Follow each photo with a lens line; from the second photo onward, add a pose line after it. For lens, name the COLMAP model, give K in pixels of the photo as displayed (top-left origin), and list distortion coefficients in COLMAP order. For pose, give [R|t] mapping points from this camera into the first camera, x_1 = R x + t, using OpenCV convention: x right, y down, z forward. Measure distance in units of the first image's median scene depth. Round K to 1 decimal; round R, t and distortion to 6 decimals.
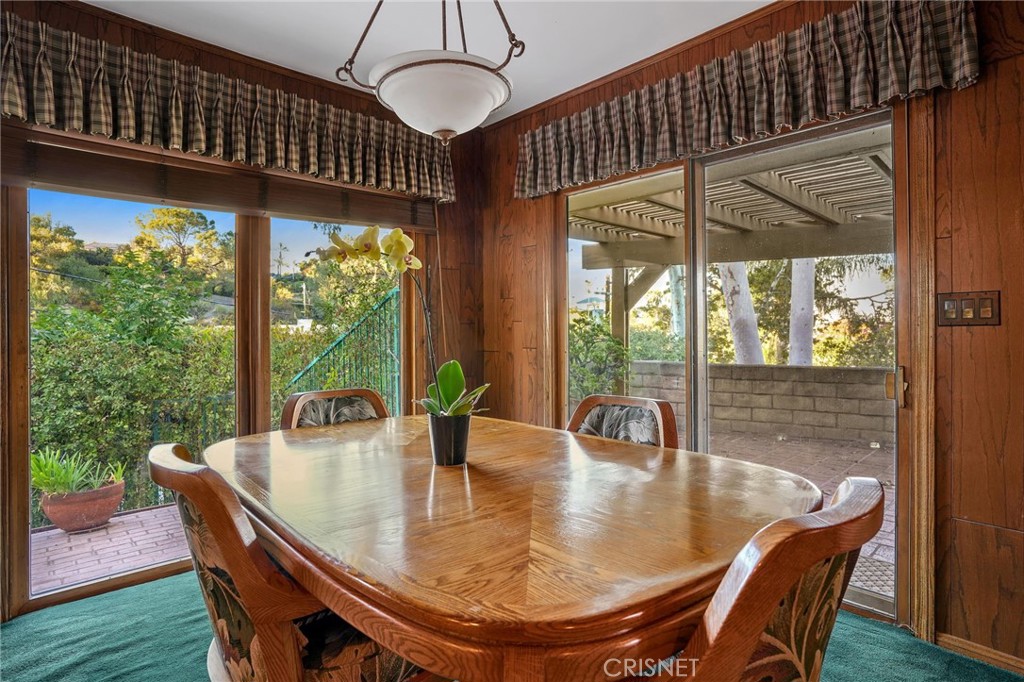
lens RADIAL K [[501.0, 0, 528.3], [0, 501.0, 325.3], [0, 0, 1]] dist [-0.040433, 0.017999]
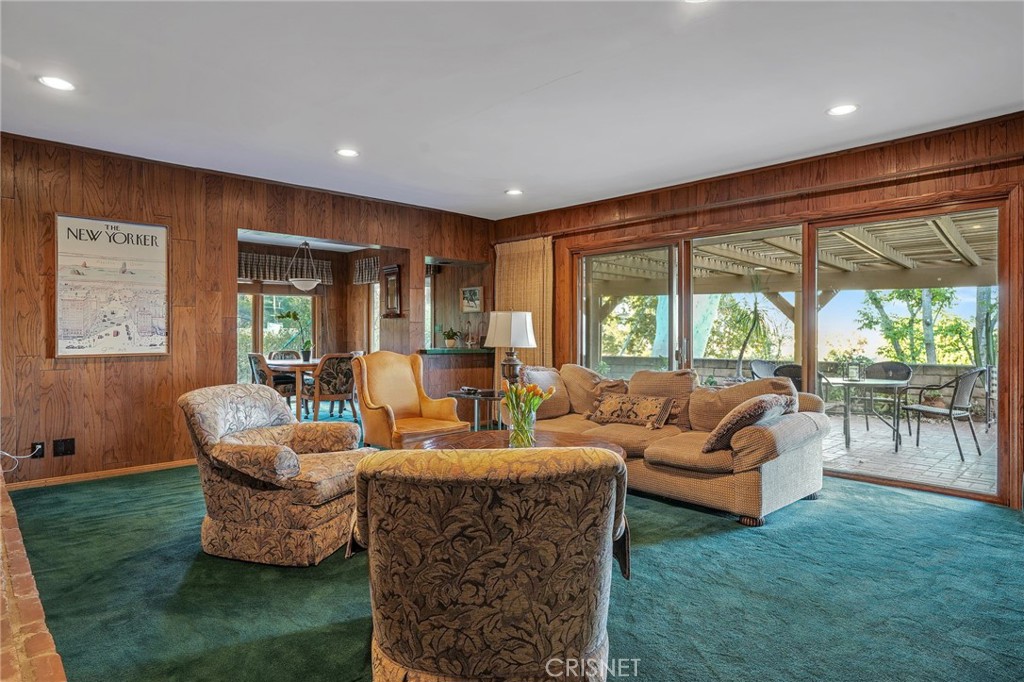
lens RADIAL K [[500.6, 0, 512.0], [0, 500.6, 341.0], [0, 0, 1]] dist [-0.056820, 0.031233]
pose [[0.999618, 0.011625, 0.025071, 0.951089], [-0.012088, 0.999758, 0.018372, -0.010941], [-0.024851, -0.018668, 0.999517, -2.124866]]
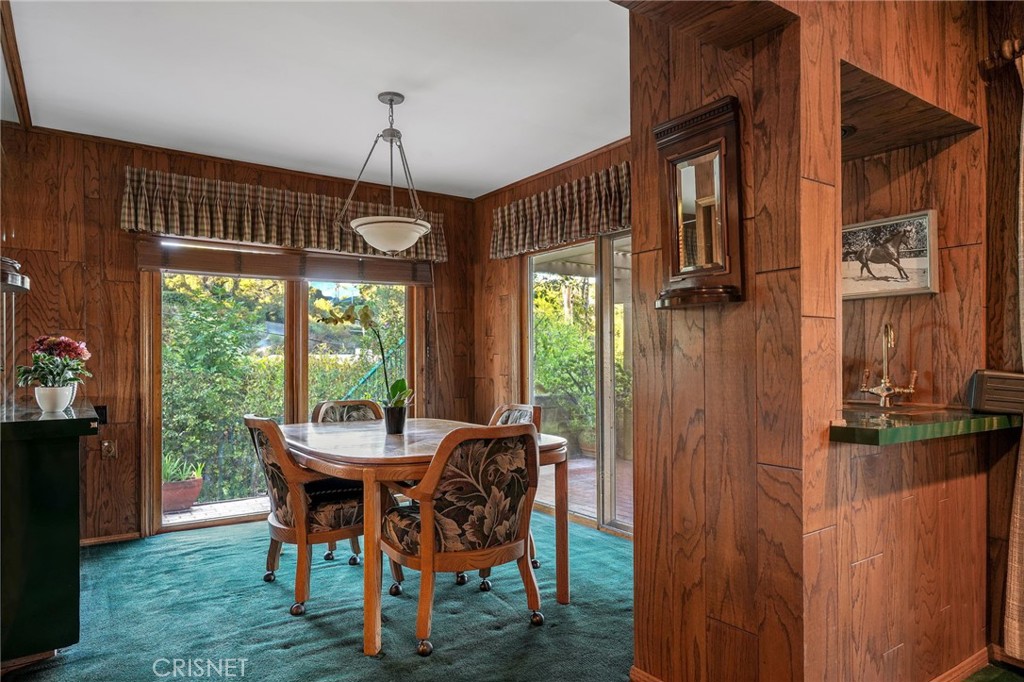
lens RADIAL K [[574.0, 0, 538.3], [0, 574.0, 358.1], [0, 0, 1]] dist [-0.000076, -0.000092]
pose [[0.992131, 0.004923, -0.125107, 0.355805], [-0.004530, 0.999984, 0.003432, -0.004533], [0.125122, -0.002838, 0.992137, -0.576121]]
